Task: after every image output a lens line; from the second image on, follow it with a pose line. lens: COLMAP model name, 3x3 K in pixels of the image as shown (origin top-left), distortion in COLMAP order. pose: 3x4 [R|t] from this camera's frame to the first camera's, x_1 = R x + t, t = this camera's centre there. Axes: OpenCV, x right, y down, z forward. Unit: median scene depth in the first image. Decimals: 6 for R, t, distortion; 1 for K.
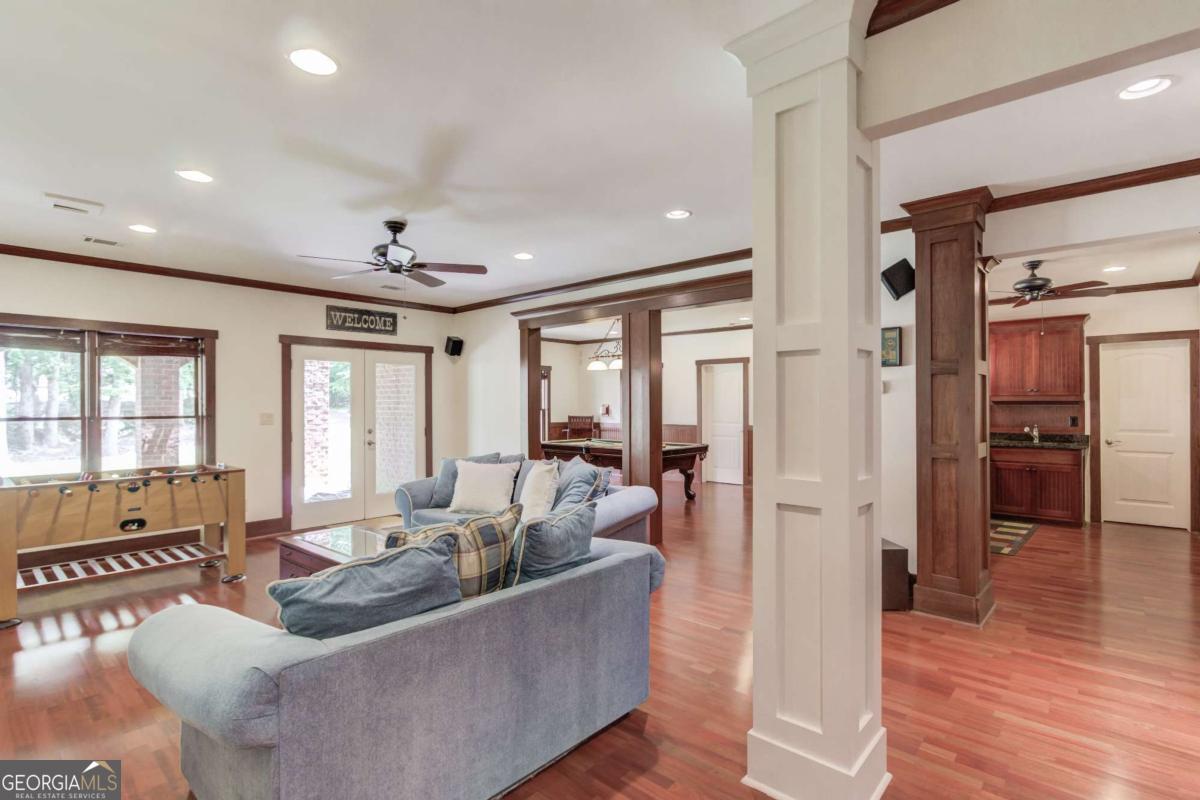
lens RADIAL K [[614.1, 0, 600.9], [0, 614.1, 402.2], [0, 0, 1]] dist [0.002742, 0.003981]
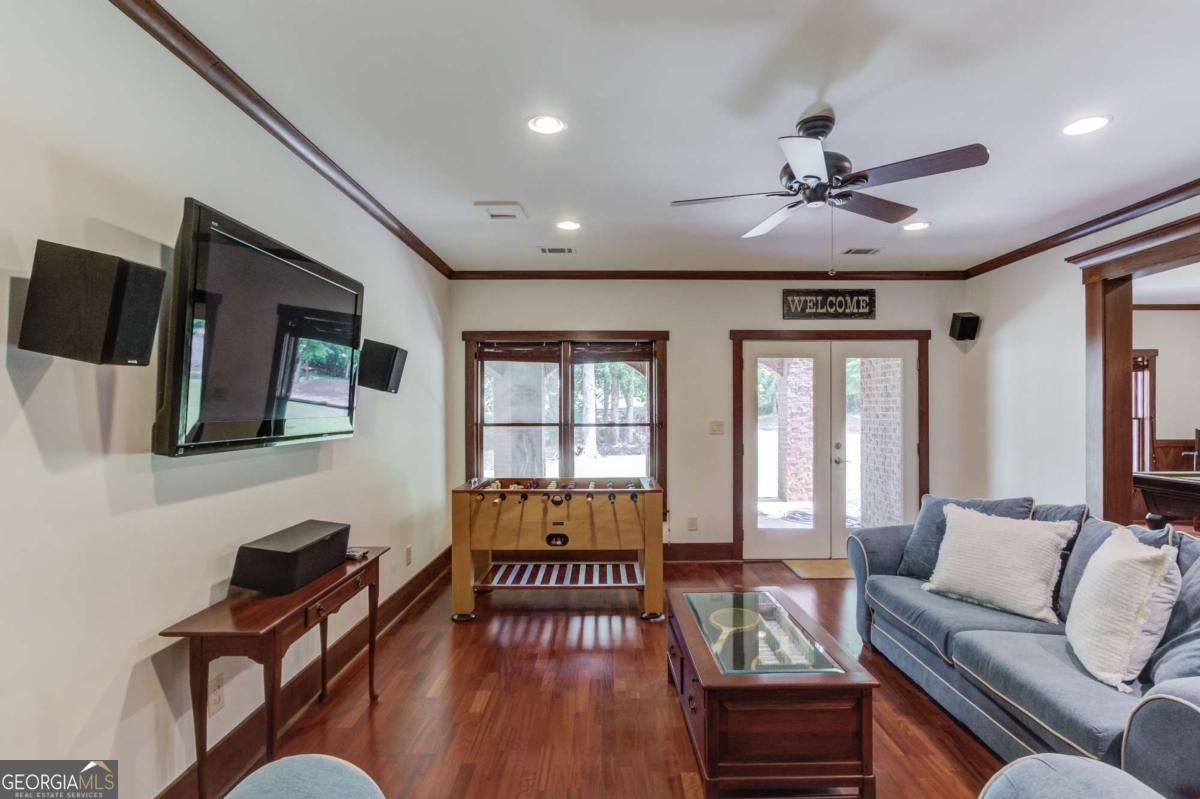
lens RADIAL K [[614.1, 0, 593.7], [0, 614.1, 410.4], [0, 0, 1]] dist [0.002742, 0.003981]
pose [[0.682066, 0.000230, -0.731290, -0.025840], [0.003973, 0.999984, 0.004020, -0.002108], [0.731280, -0.005647, 0.682054, 0.318300]]
